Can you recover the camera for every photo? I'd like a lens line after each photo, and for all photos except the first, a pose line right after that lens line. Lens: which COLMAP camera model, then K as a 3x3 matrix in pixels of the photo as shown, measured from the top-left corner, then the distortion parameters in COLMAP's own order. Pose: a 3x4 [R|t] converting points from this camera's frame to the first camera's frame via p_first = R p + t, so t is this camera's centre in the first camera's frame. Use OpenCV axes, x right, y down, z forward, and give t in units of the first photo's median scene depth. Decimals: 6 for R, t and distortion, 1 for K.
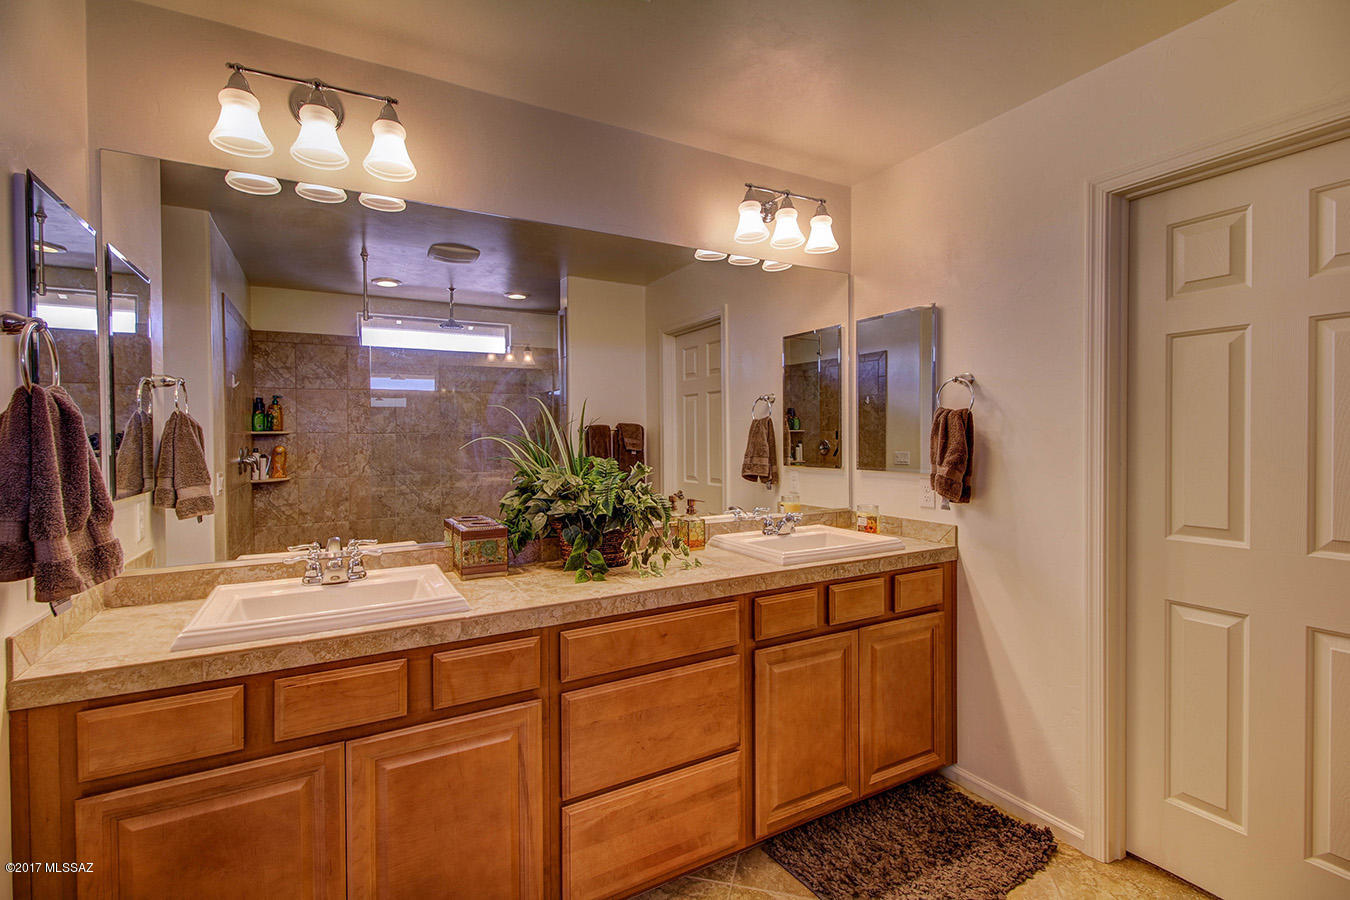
lens RADIAL K [[612.1, 0, 680.1], [0, 612.1, 446.2], [0, 0, 1]] dist [0.012844, -0.000455]
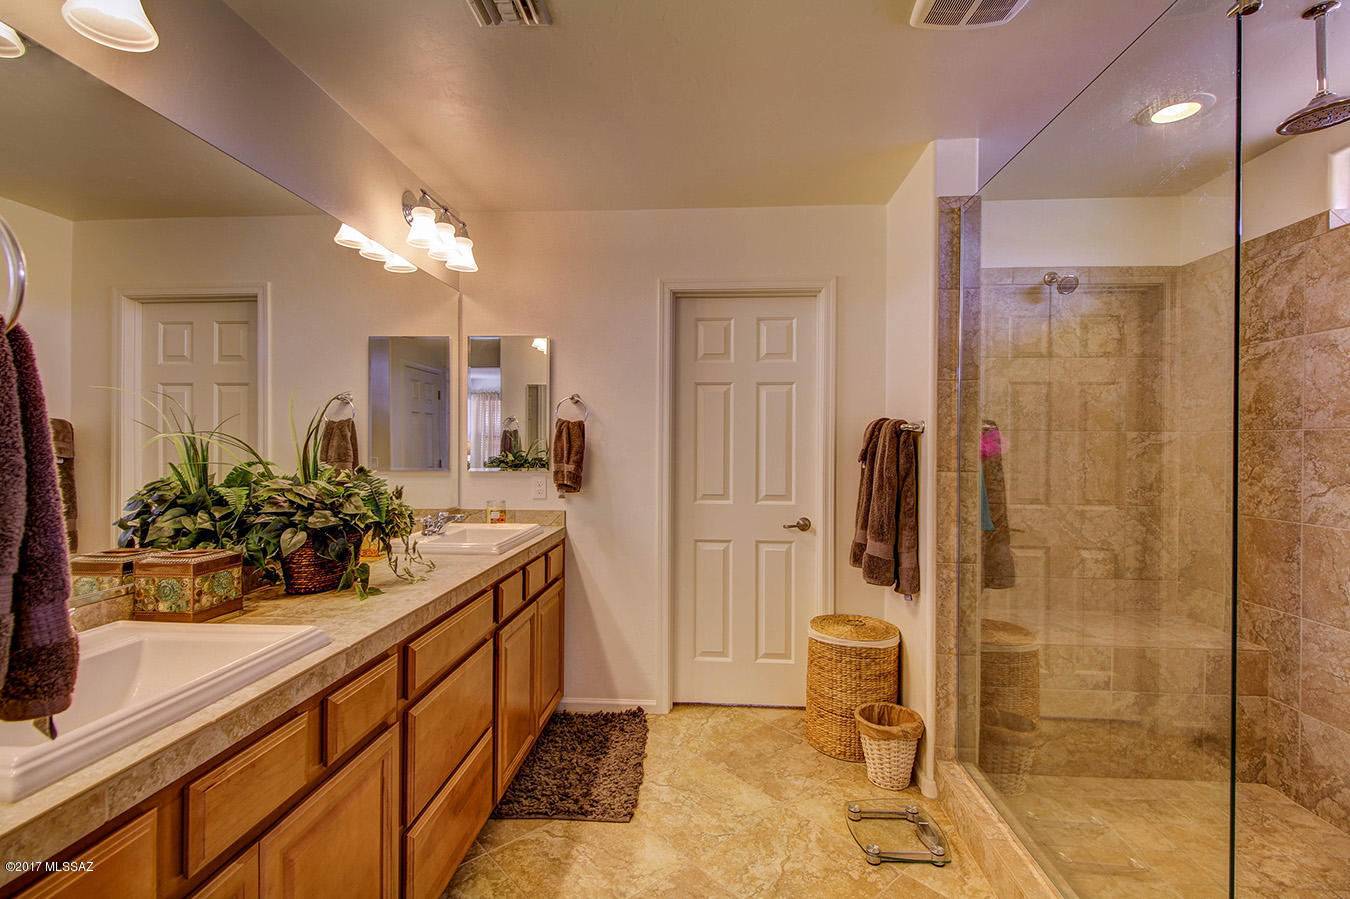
lens RADIAL K [[612.1, 0, 680.0], [0, 612.1, 449.0], [0, 0, 1]] dist [0.012844, -0.000455]
pose [[0.551888, 0.001360, 0.833917, -0.591714], [0.004863, 0.999976, -0.004850, 0.008539], [-0.833904, 0.006732, 0.551869, 0.107770]]
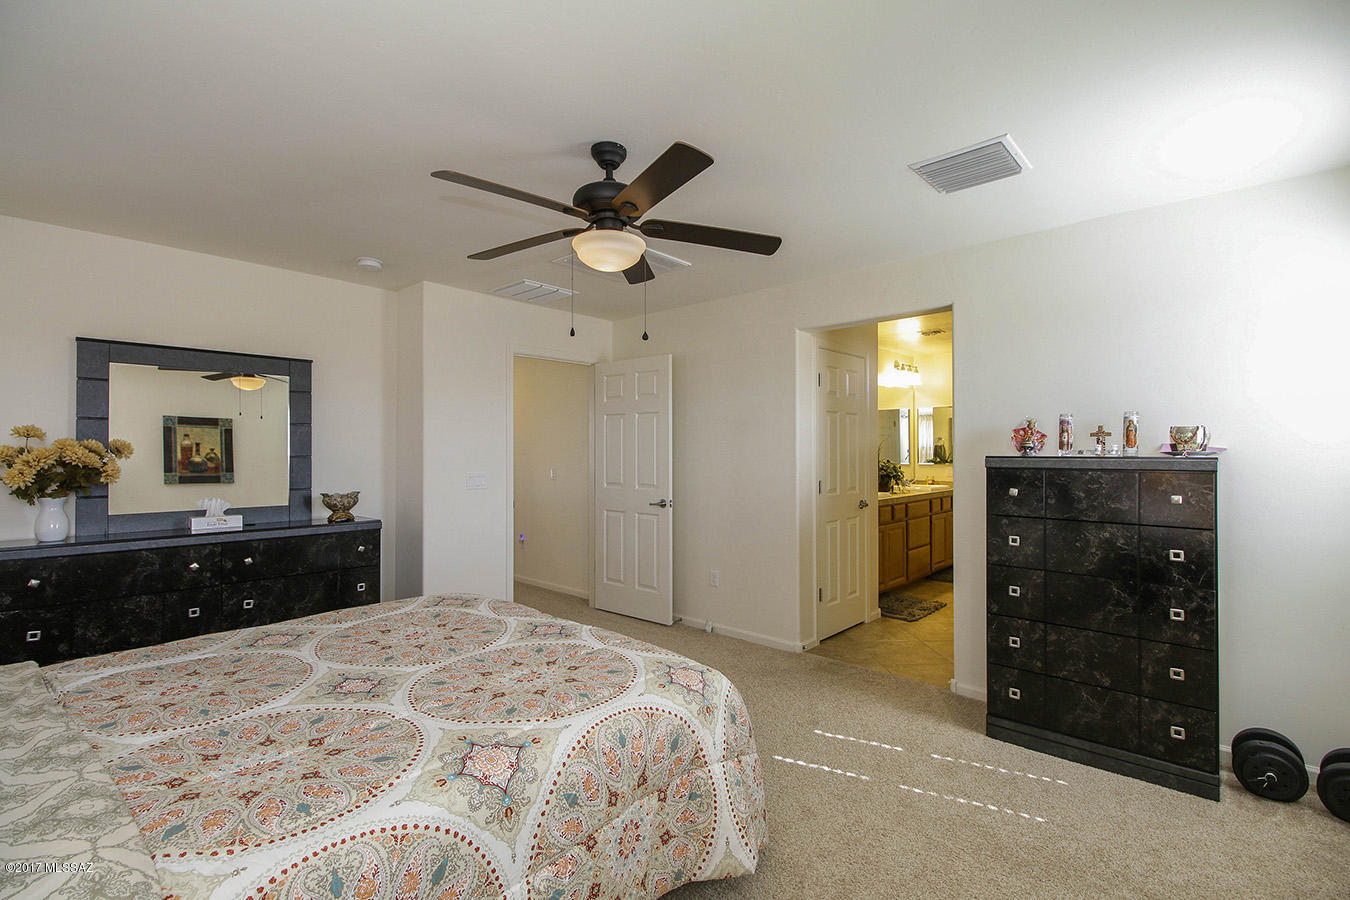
lens RADIAL K [[612.1, 0, 675.6], [0, 612.1, 452.6], [0, 0, 1]] dist [0.012844, -0.000455]
pose [[0.955543, 0.006401, 0.294783, -2.028308], [-0.001762, 0.999870, -0.016000, 0.047569], [-0.294847, 0.014769, 0.955430, -1.623887]]
